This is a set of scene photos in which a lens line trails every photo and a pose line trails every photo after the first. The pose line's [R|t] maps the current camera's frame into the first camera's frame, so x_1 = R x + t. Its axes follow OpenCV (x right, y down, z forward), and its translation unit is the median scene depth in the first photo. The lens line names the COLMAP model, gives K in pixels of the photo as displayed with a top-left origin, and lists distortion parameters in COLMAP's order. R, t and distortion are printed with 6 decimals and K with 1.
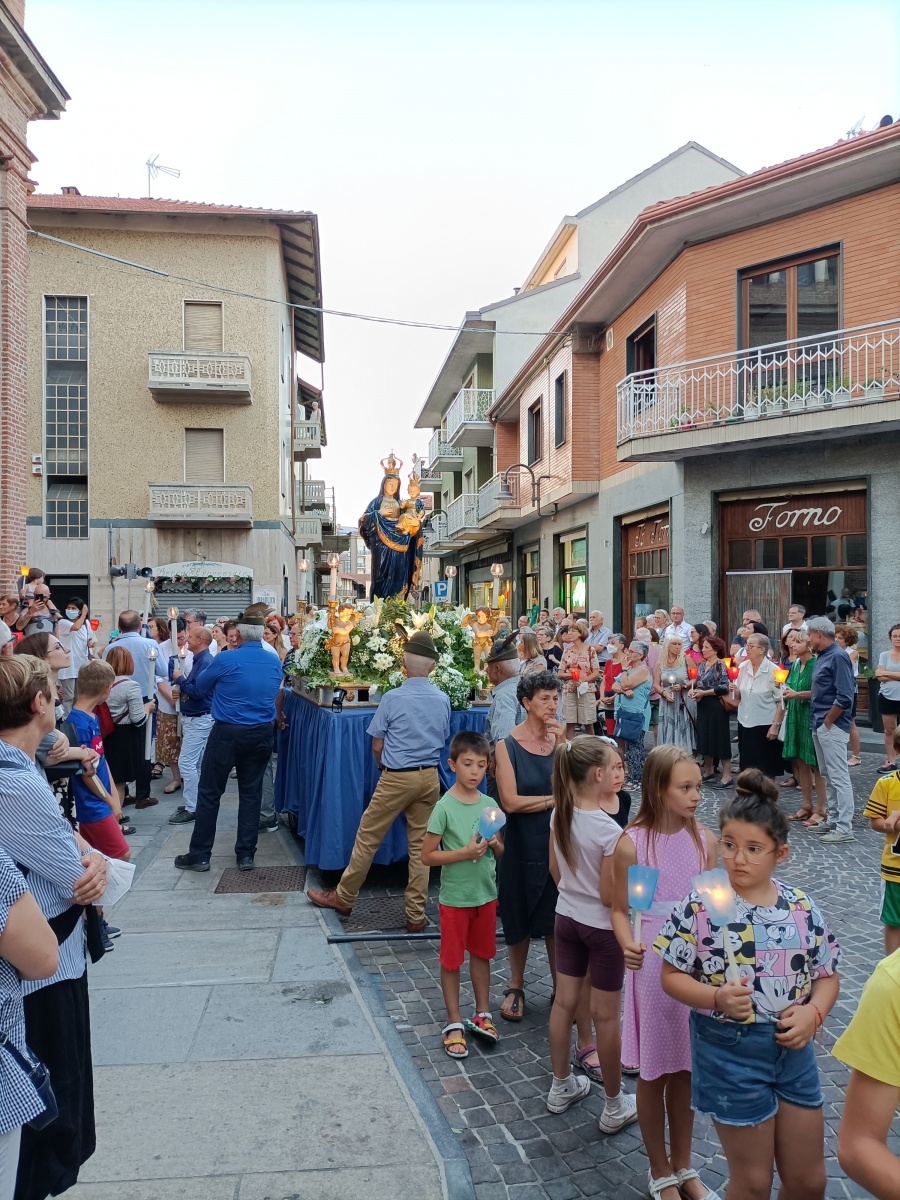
lens RADIAL K [[850.8, 0, 429.2], [0, 850.8, 599.4], [0, 0, 1]] dist [0.077479, -0.125230]
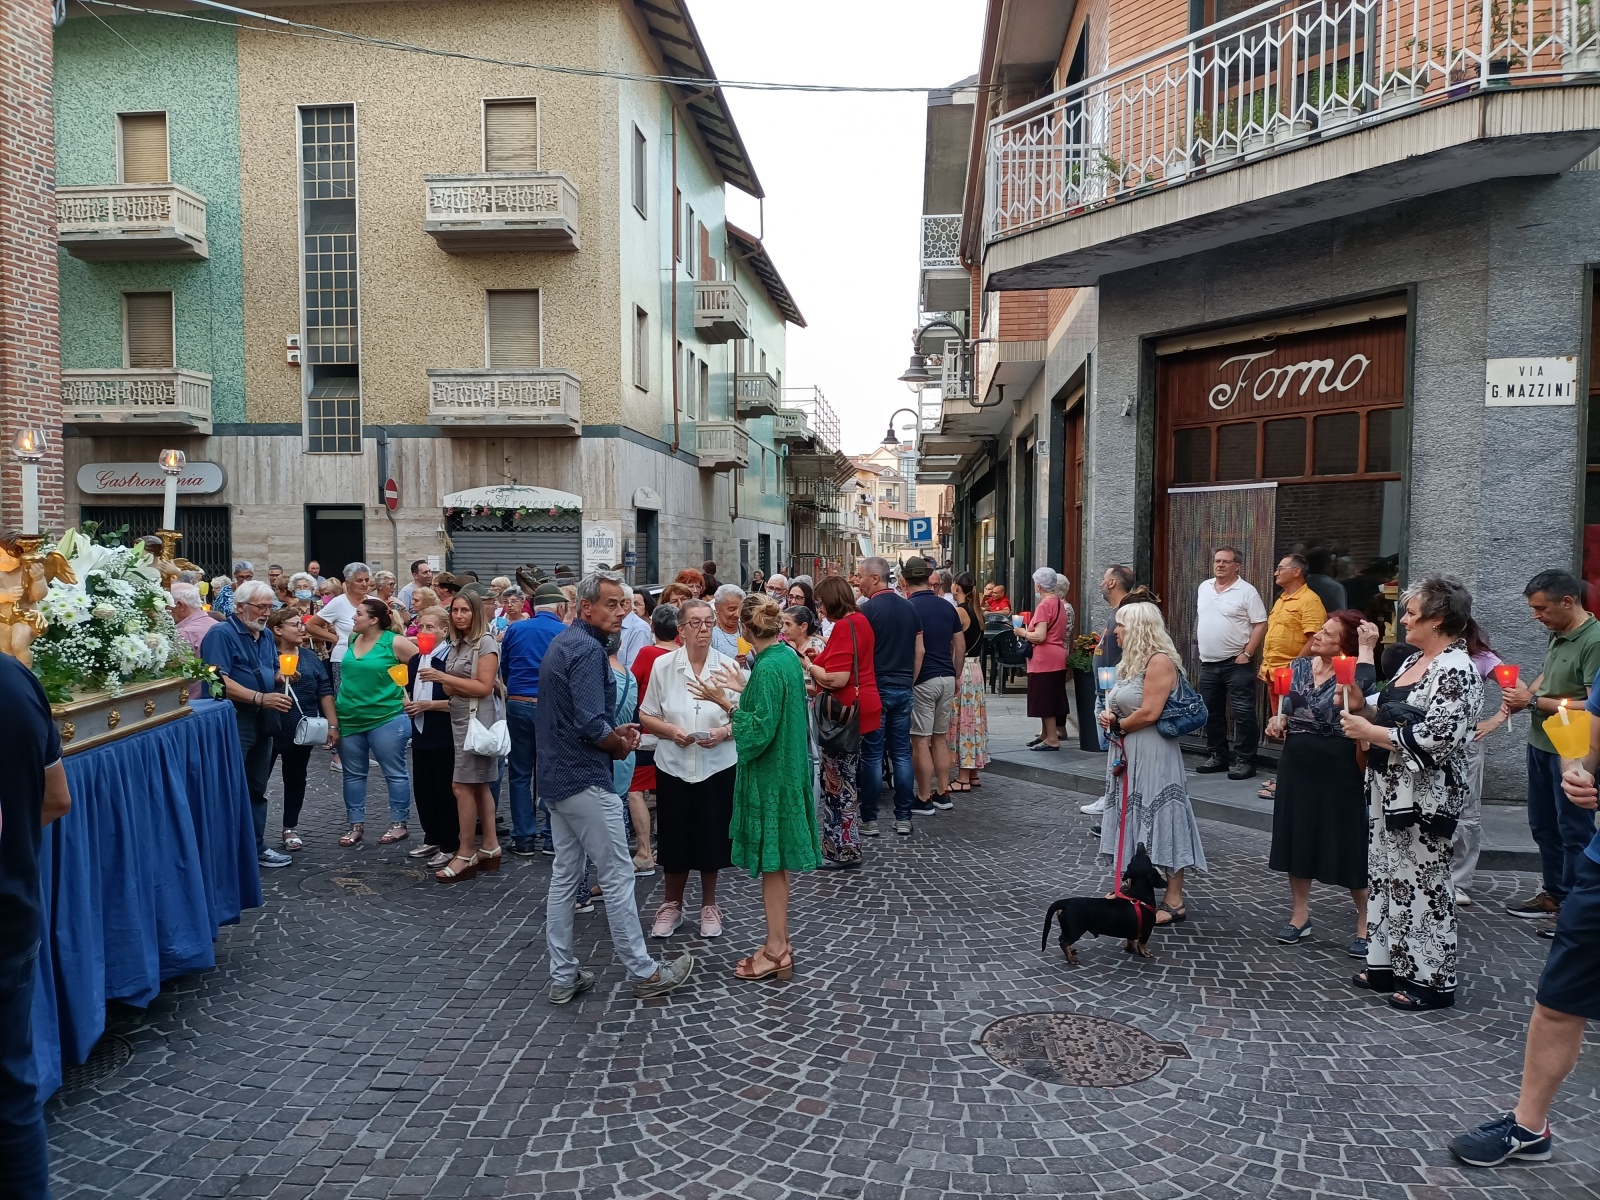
lens RADIAL K [[1134.4, 0, 799.2], [0, 1134.4, 618.6], [0, 0, 1]] dist [0.077479, -0.125230]
pose [[0.977683, 0.019653, -0.209165, 0.163865], [-0.006653, 0.998012, 0.062677, 0.003787], [0.209981, -0.059886, 0.975870, 0.147145]]
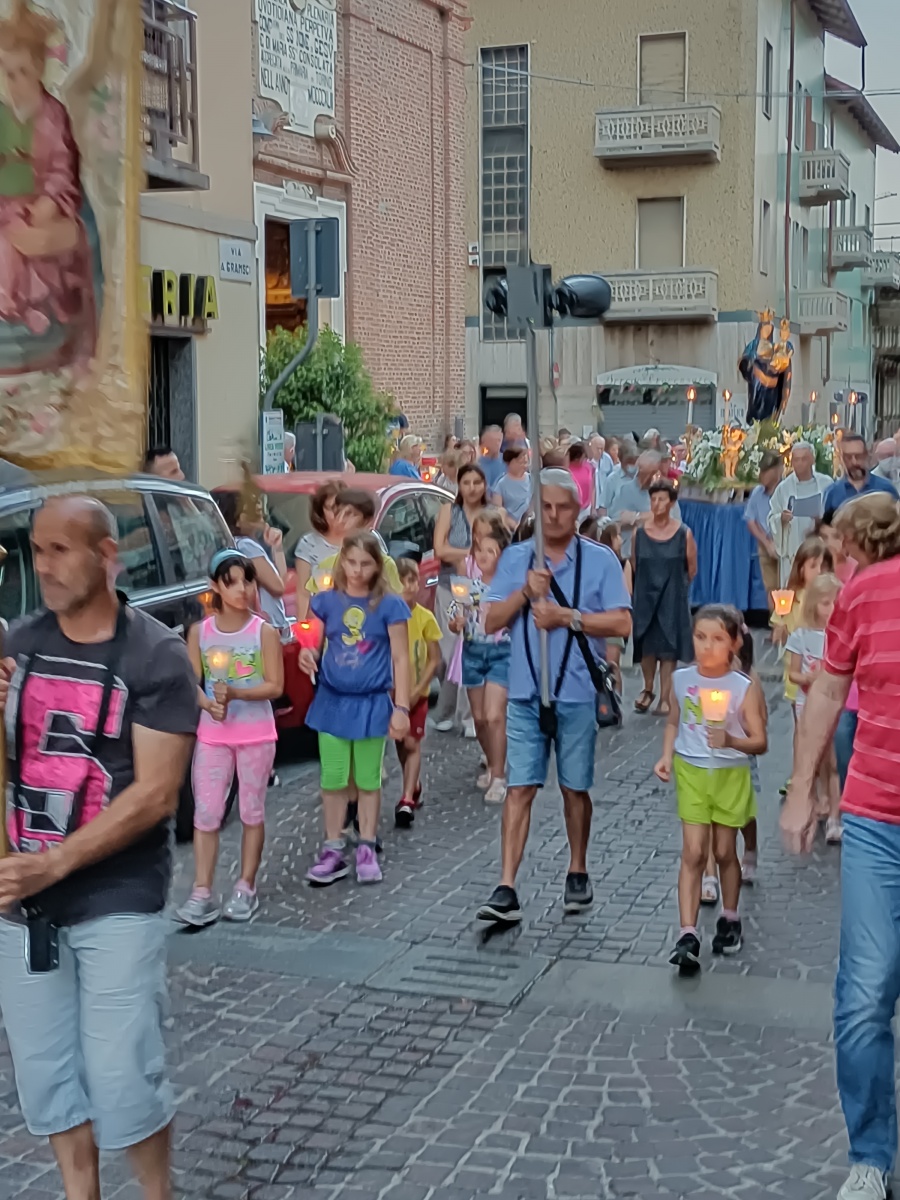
lens RADIAL K [[1704.5, 0, 446.9], [0, 1704.5, 577.5], [0, 0, 1]] dist [0.077104, -0.037433]
pose [[0.904041, 0.039301, -0.425635, 0.263018], [0.004806, 0.994767, 0.102060, -0.011195], [0.427419, -0.094313, 0.899121, -0.583002]]
